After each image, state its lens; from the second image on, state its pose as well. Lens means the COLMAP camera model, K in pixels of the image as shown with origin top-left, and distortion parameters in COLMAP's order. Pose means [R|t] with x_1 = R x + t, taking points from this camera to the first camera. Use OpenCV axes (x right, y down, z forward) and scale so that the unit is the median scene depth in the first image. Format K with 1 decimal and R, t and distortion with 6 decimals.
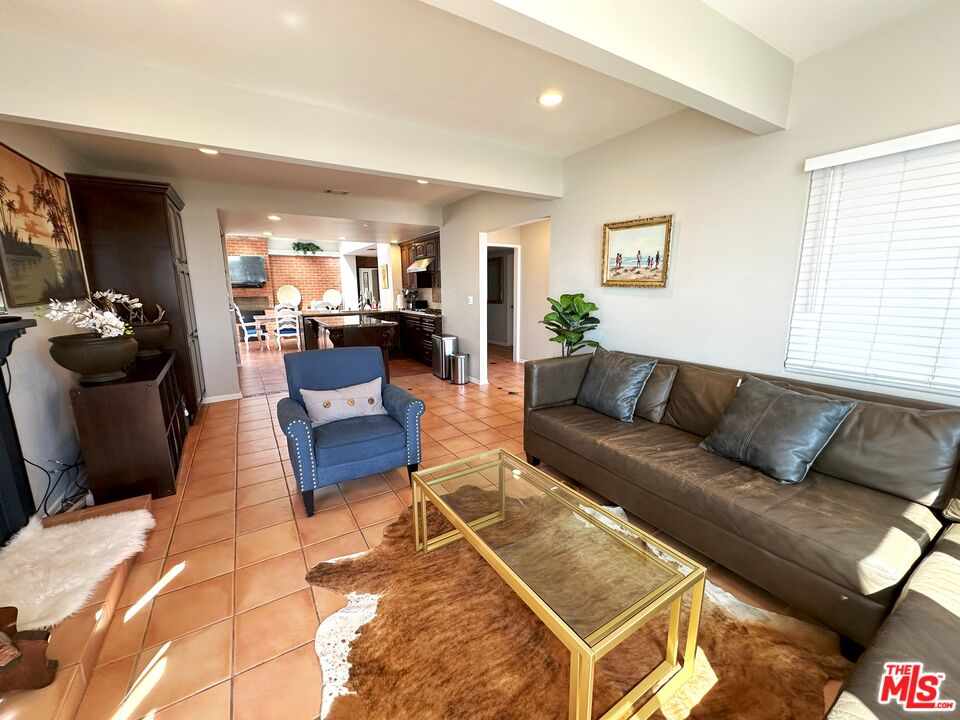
lens RADIAL K [[392.7, 0, 477.2], [0, 392.7, 358.2], [0, 0, 1]] dist [-0.008382, -0.000282]
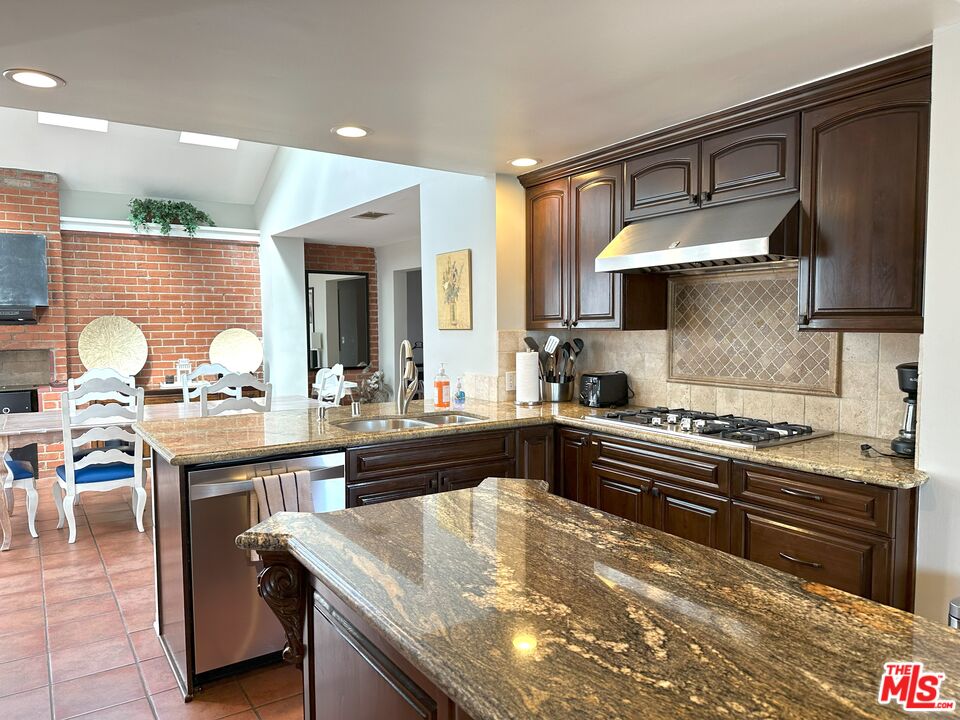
lens RADIAL K [[687.9, 0, 478.8], [0, 687.9, 372.7], [0, 0, 1]] dist [0.045851, -0.063378]
pose [[0.999100, 0.001403, 0.042405, -0.190709], [0.003118, 0.994323, -0.106358, -0.072882], [-0.042314, 0.106394, 0.993423, 0.392896]]
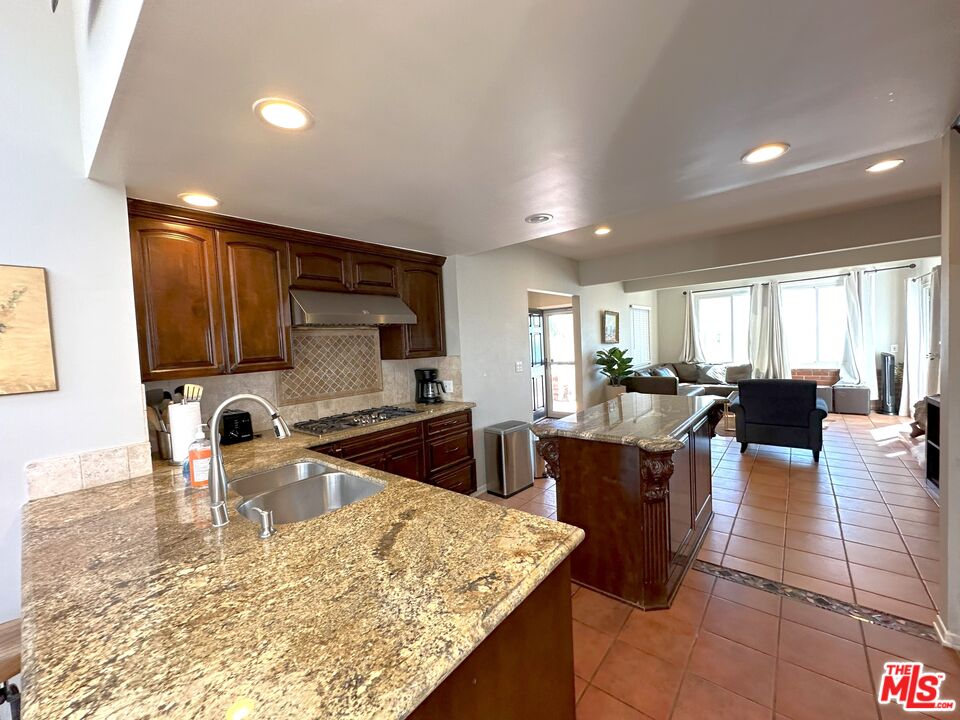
lens RADIAL K [[392.7, 0, 477.2], [0, 392.7, 358.2], [0, 0, 1]] dist [-0.008382, -0.000282]
pose [[-0.332376, -0.010675, 0.943087, -0.357819], [0.219704, 0.971551, 0.088428, -0.124836], [-0.917200, 0.236591, -0.320575, 0.657103]]
